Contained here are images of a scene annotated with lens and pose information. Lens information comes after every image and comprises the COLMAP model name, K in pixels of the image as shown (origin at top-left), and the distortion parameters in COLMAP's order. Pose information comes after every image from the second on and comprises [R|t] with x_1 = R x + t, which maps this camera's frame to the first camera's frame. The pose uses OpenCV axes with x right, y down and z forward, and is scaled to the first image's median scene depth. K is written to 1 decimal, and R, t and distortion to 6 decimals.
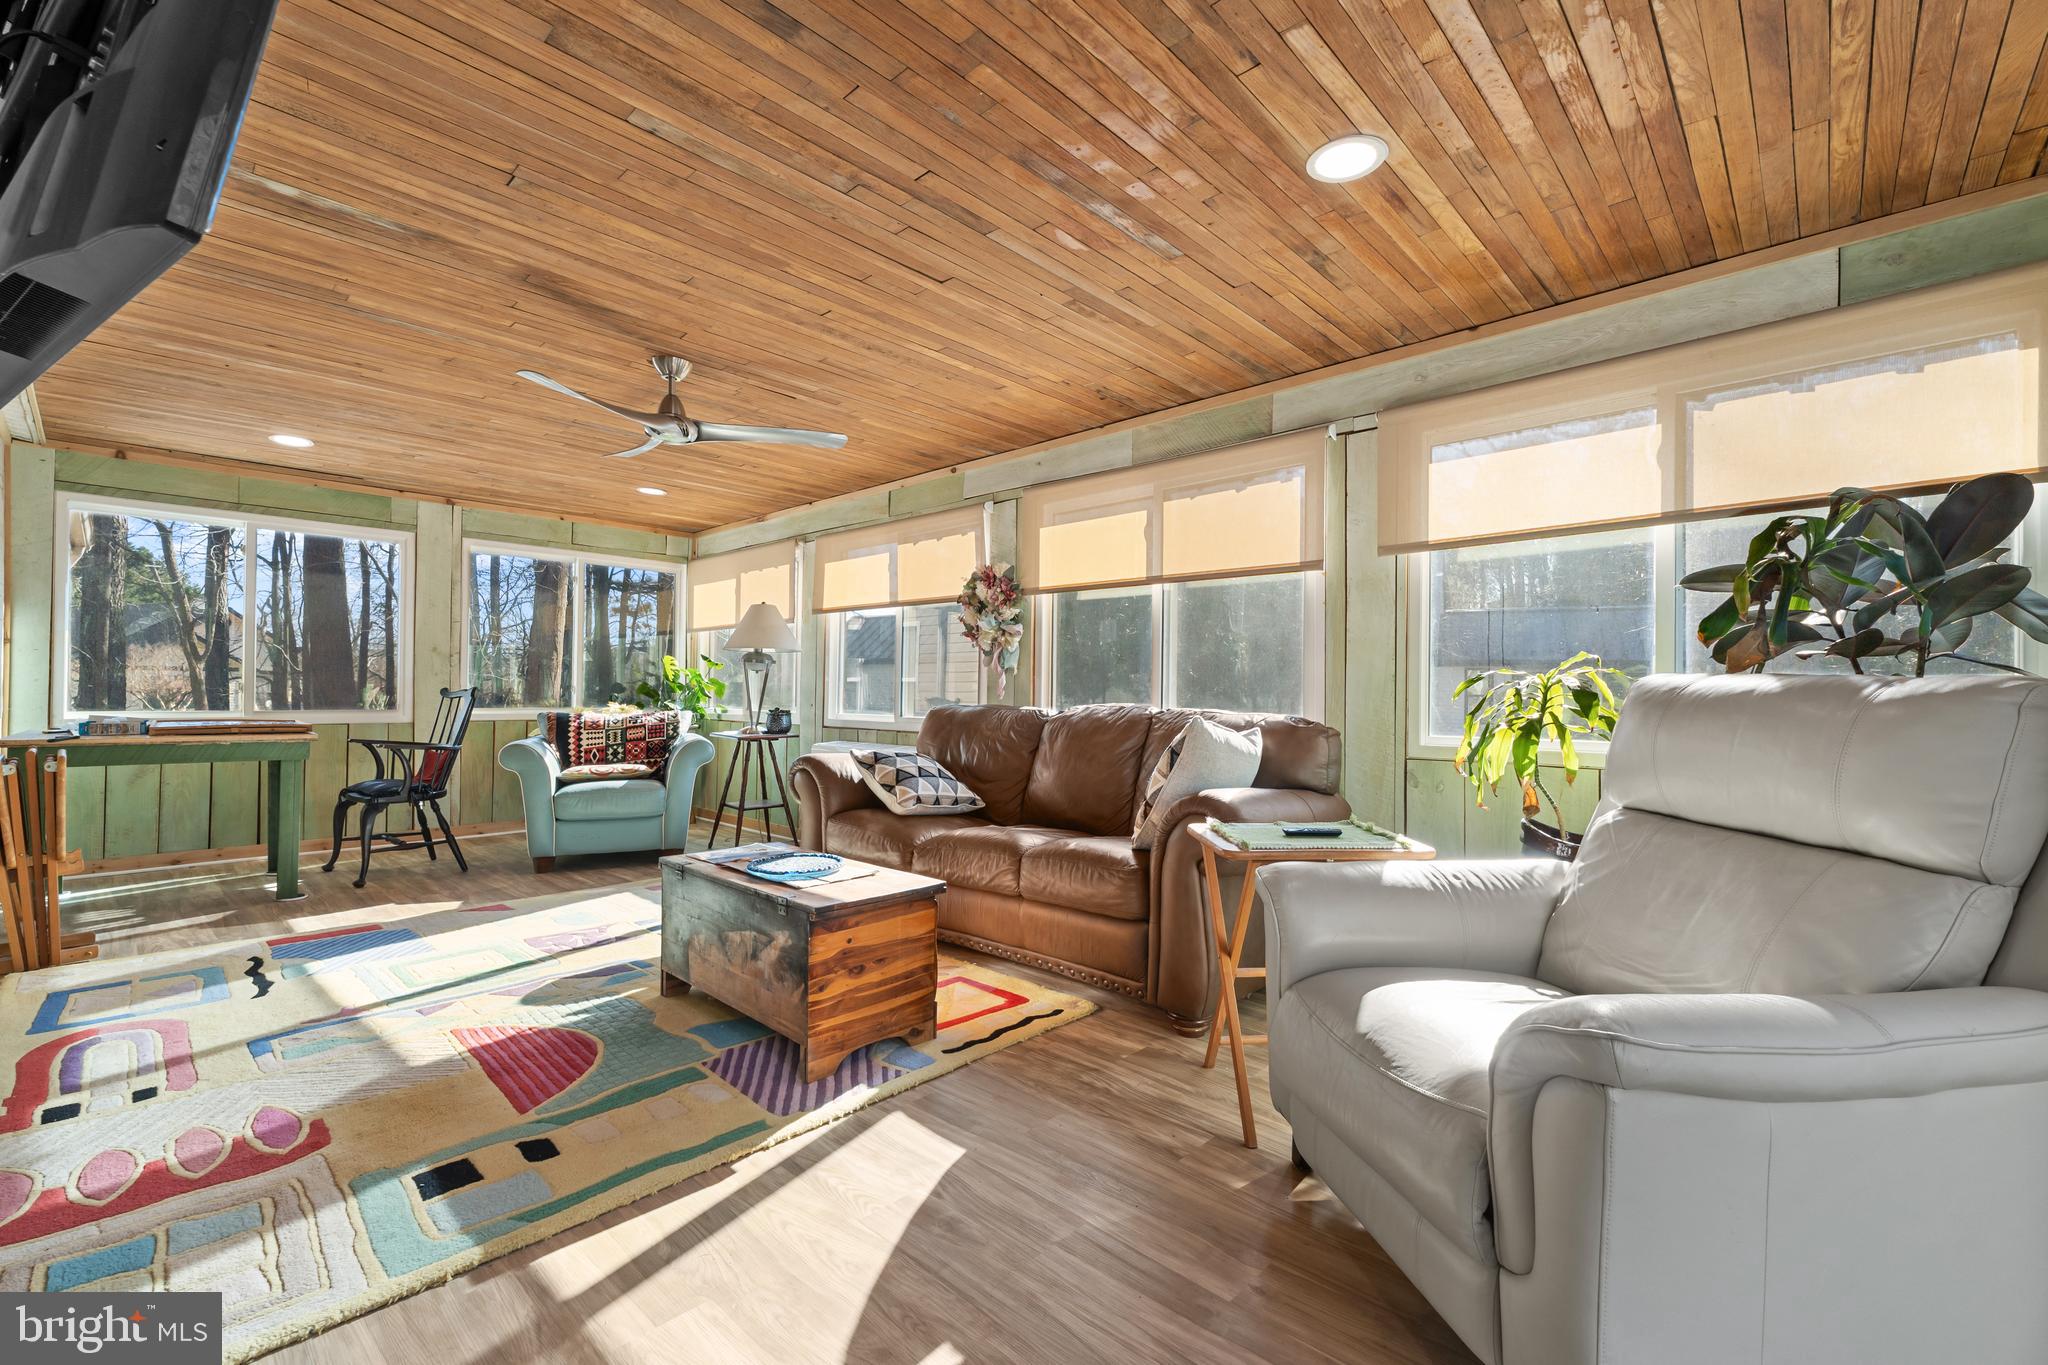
lens RADIAL K [[856.7, 0, 1028.3], [0, 856.7, 681.2], [0, 0, 1]] dist [-0.000413, -0.000462]
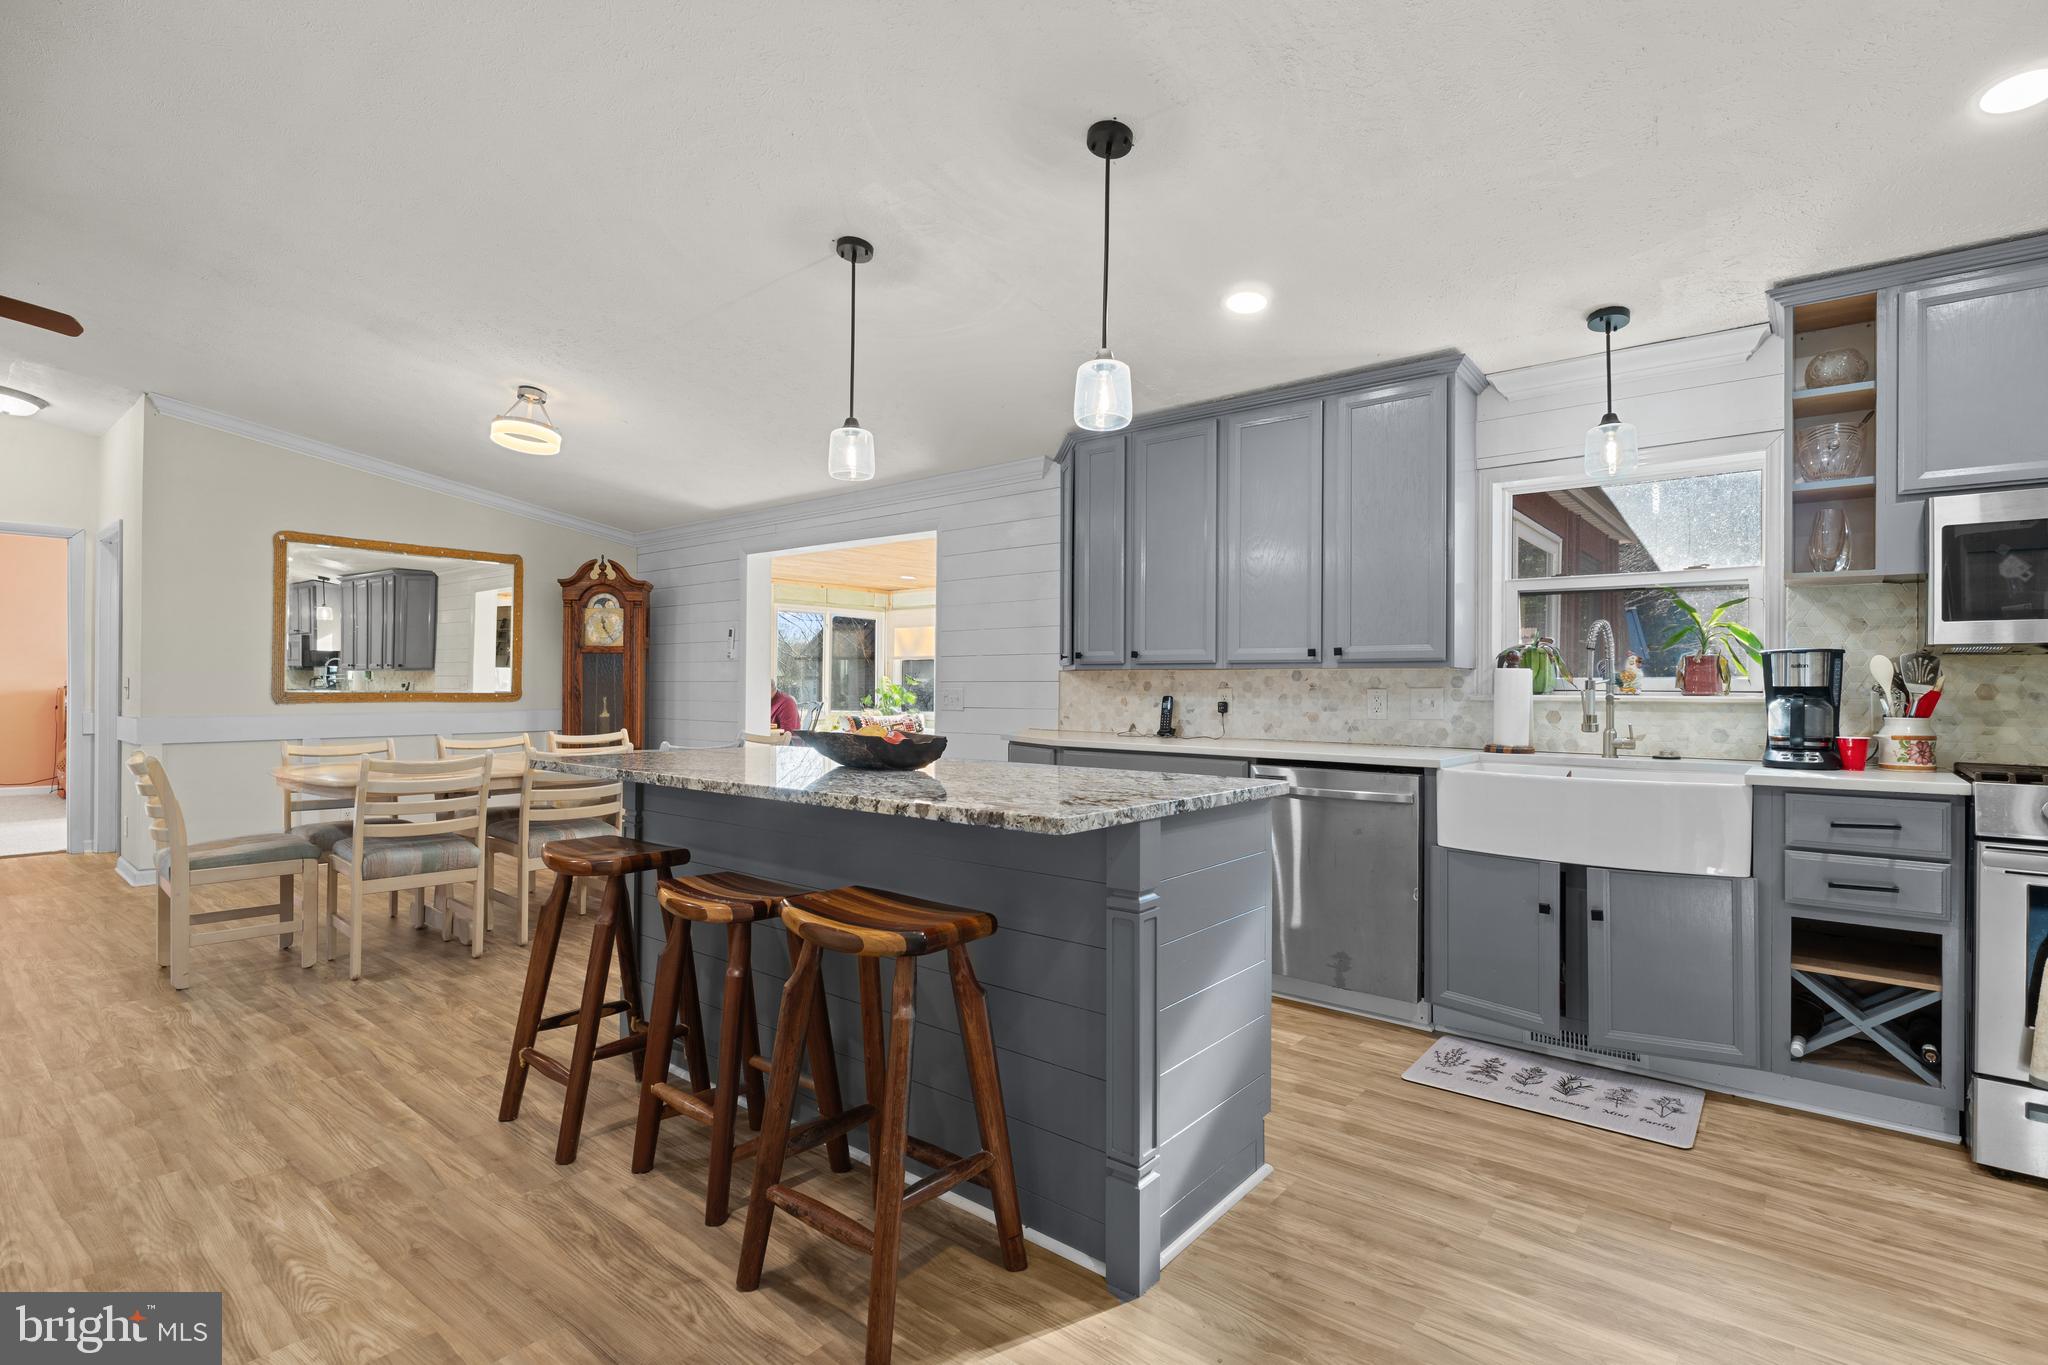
lens RADIAL K [[978.4, 0, 1024.0], [0, 978.4, 682.5], [0, 0, 1]] dist [-0.007028, -0.000518]
pose [[0.998073, -0.003862, 0.061924, -0.744171], [0.003070, 0.999912, 0.012886, -0.109909], [-0.061968, -0.012671, 0.997998, -1.887528]]
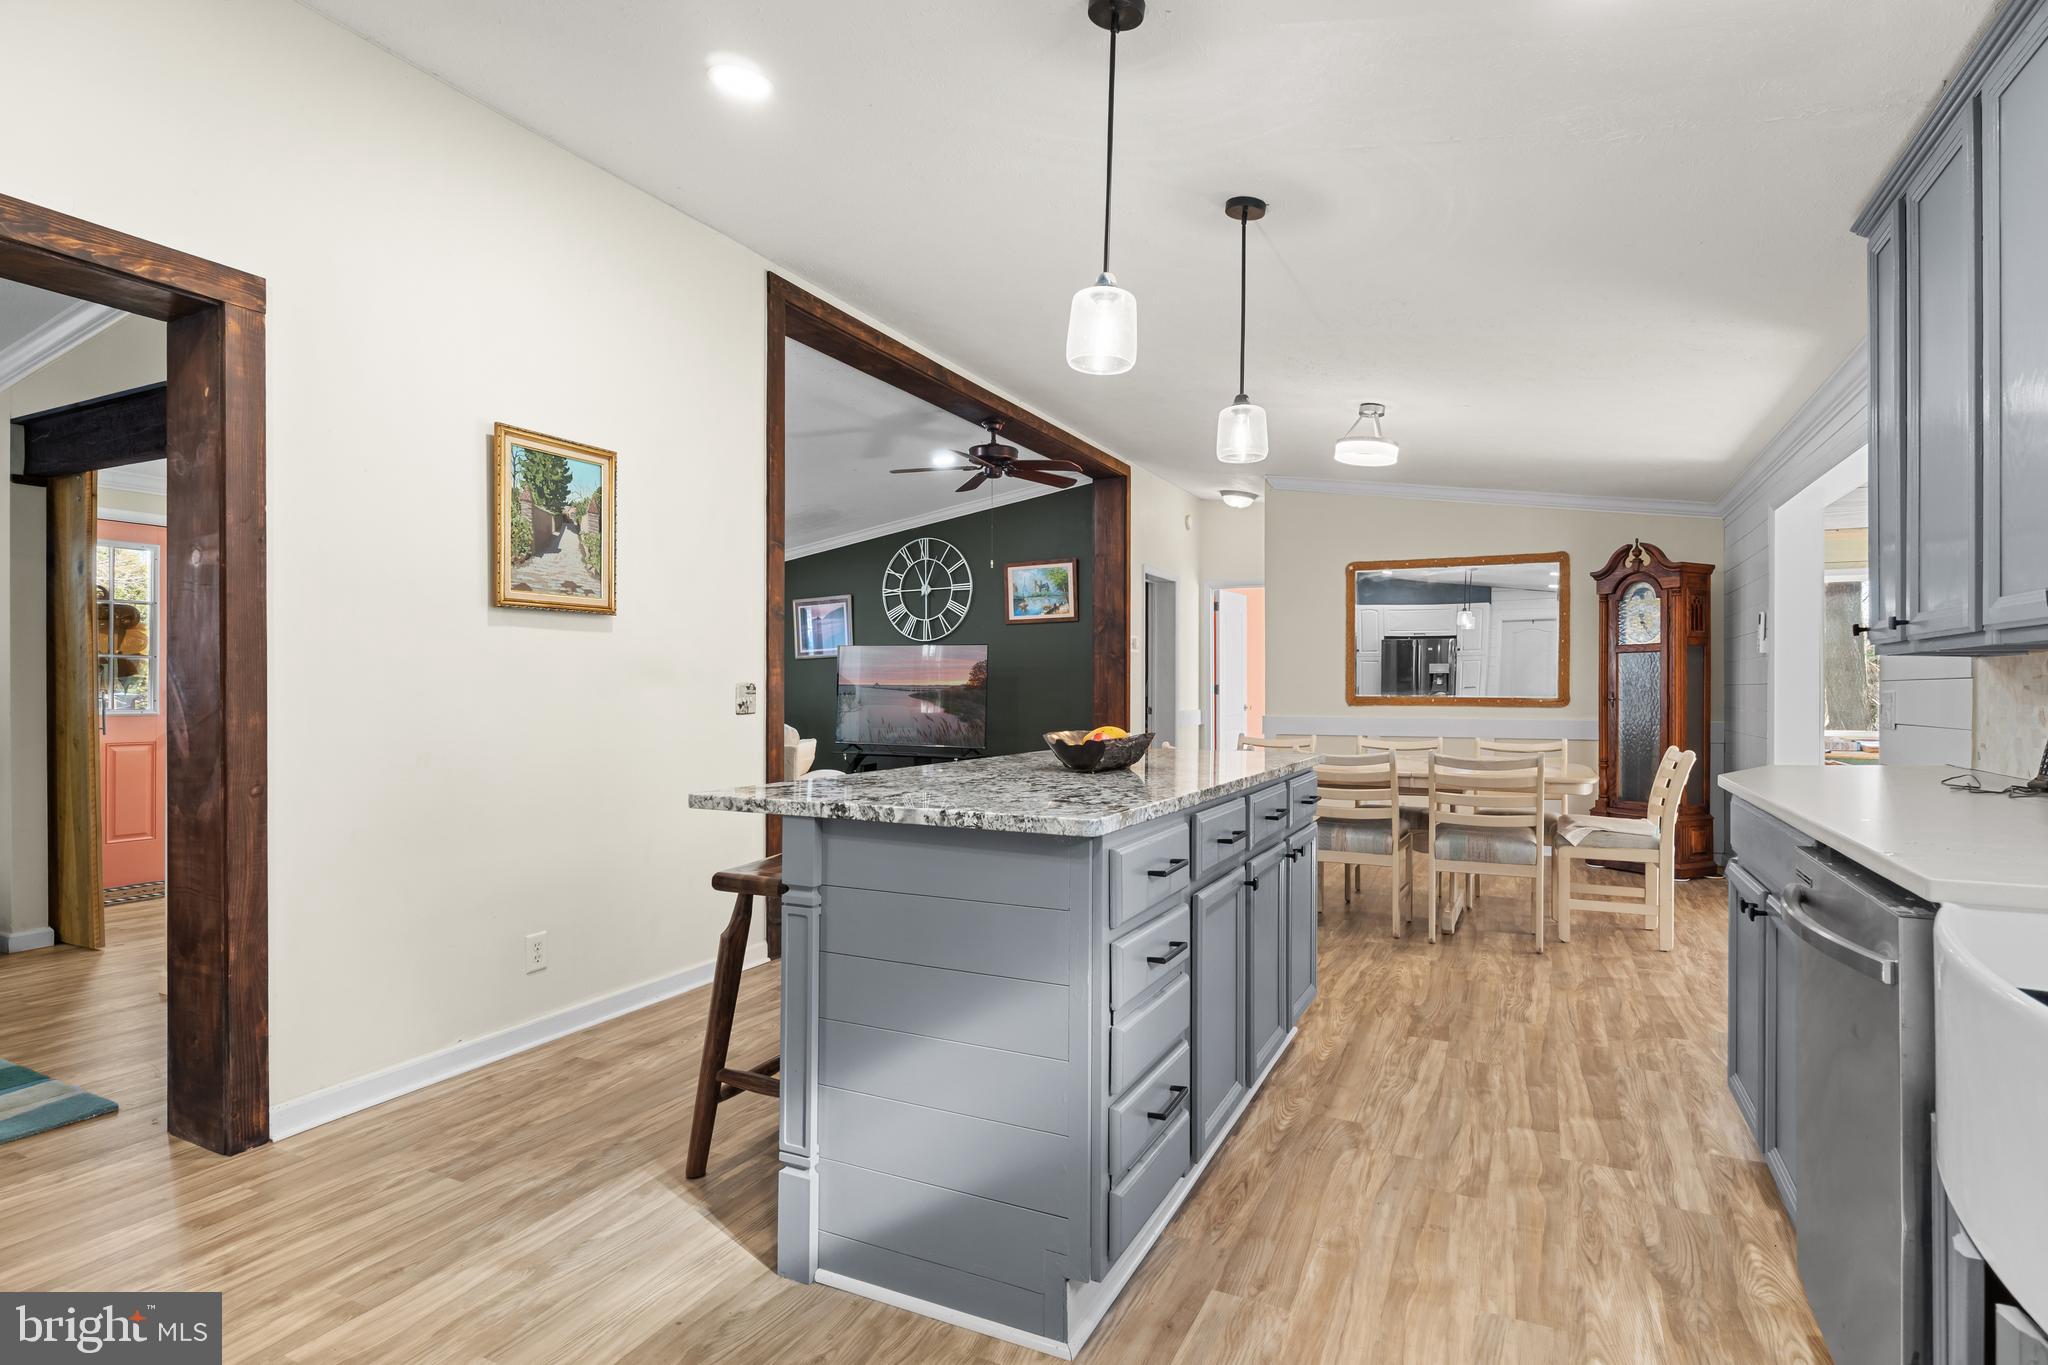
lens RADIAL K [[1020.6, 0, 1025.6], [0, 1020.6, 695.2], [0, 0, 1]] dist [-0.001312, -0.000160]
pose [[0.289069, -0.002272, -0.957306, 0.240892], [0.016814, 0.999855, 0.002704, -0.086217], [0.957161, -0.016878, 0.289065, -1.174776]]
